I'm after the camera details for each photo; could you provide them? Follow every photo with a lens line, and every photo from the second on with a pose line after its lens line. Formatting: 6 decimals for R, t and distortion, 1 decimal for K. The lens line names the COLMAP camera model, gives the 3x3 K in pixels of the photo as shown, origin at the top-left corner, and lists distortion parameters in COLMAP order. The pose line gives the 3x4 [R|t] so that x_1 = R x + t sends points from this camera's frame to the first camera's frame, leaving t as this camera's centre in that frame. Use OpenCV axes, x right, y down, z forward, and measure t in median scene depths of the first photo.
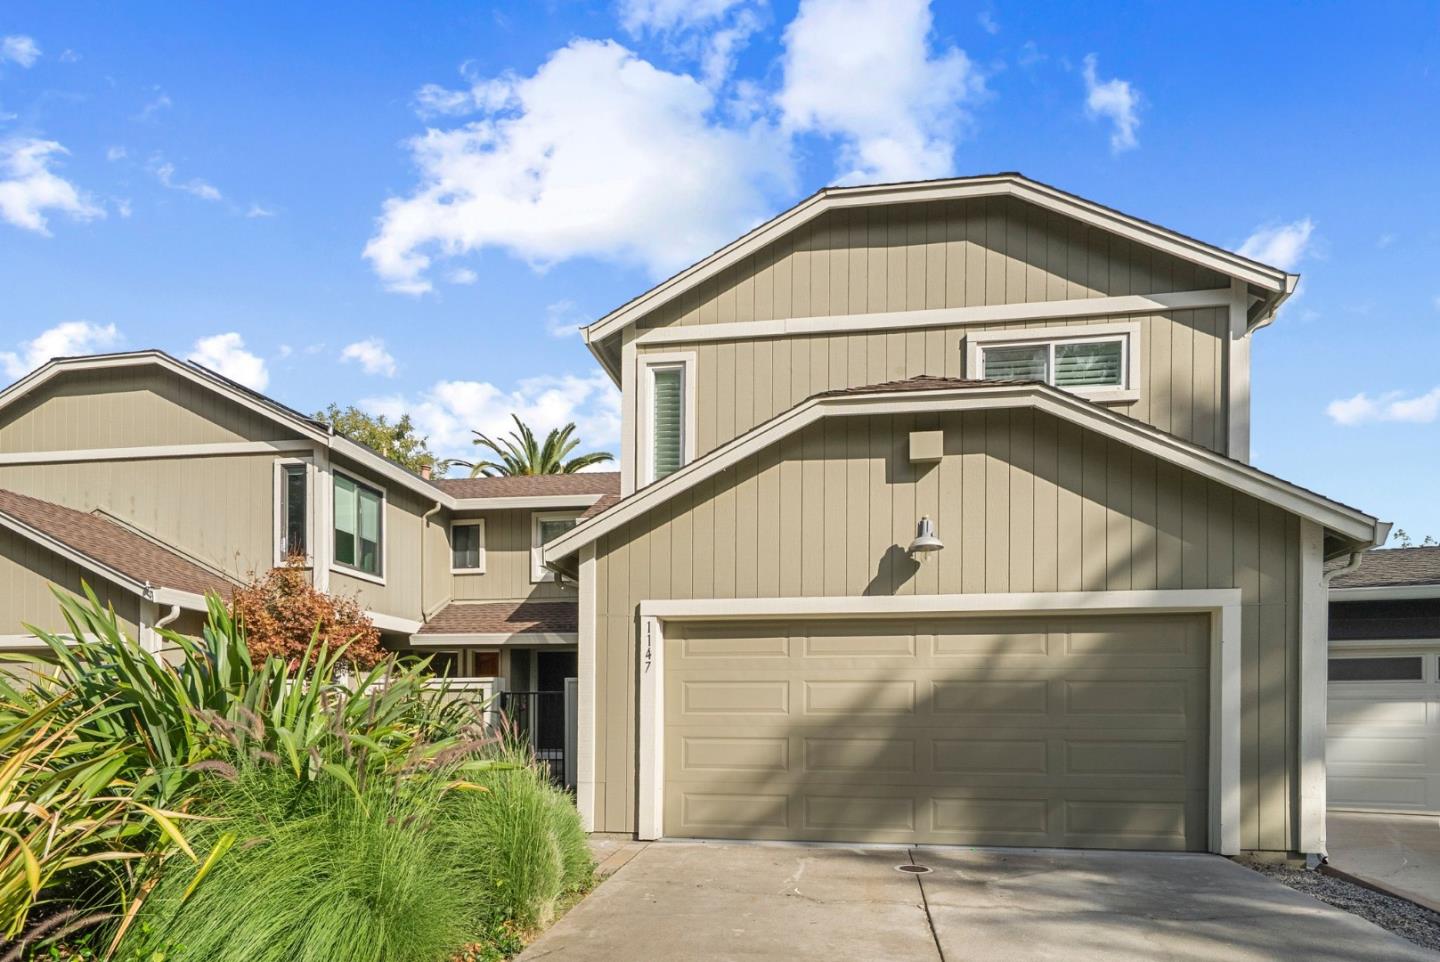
lens RADIAL K [[654.8, 0, 719.7], [0, 654.8, 477.1], [0, 0, 1]] dist [0.000182, 0.000098]
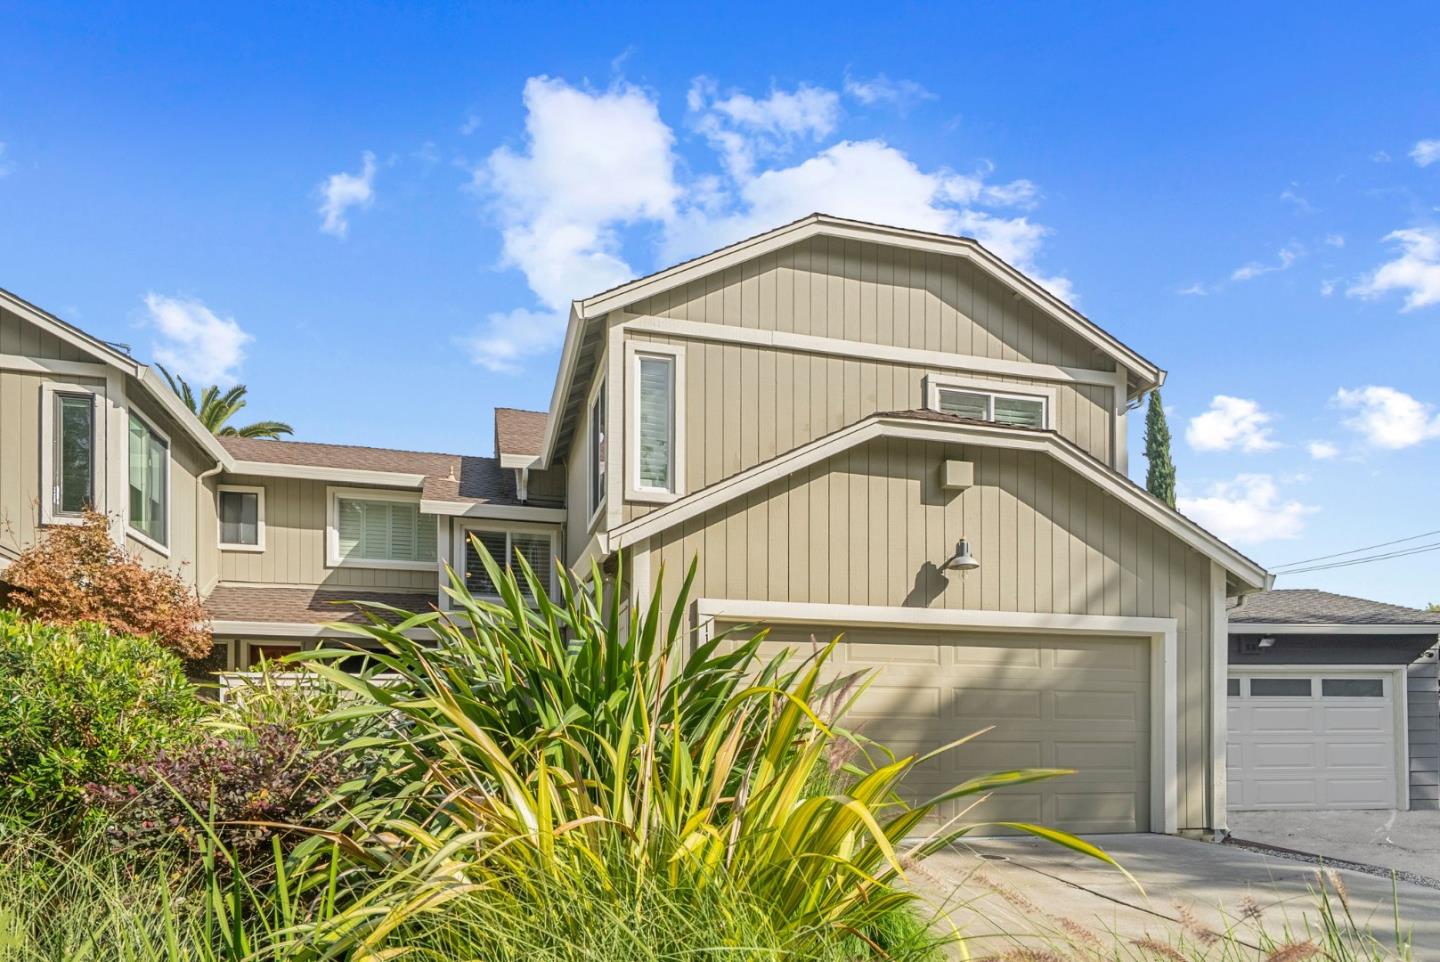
lens RADIAL K [[661.9, 0, 719.8], [0, 661.9, 477.2], [0, 0, 1]] dist [-0.002397, 0.000537]
pose [[0.947472, 0.116826, 0.297738, -0.390401], [-0.114663, 0.993095, -0.024785, 0.030581], [-0.298578, -0.010656, 0.954326, 0.057627]]
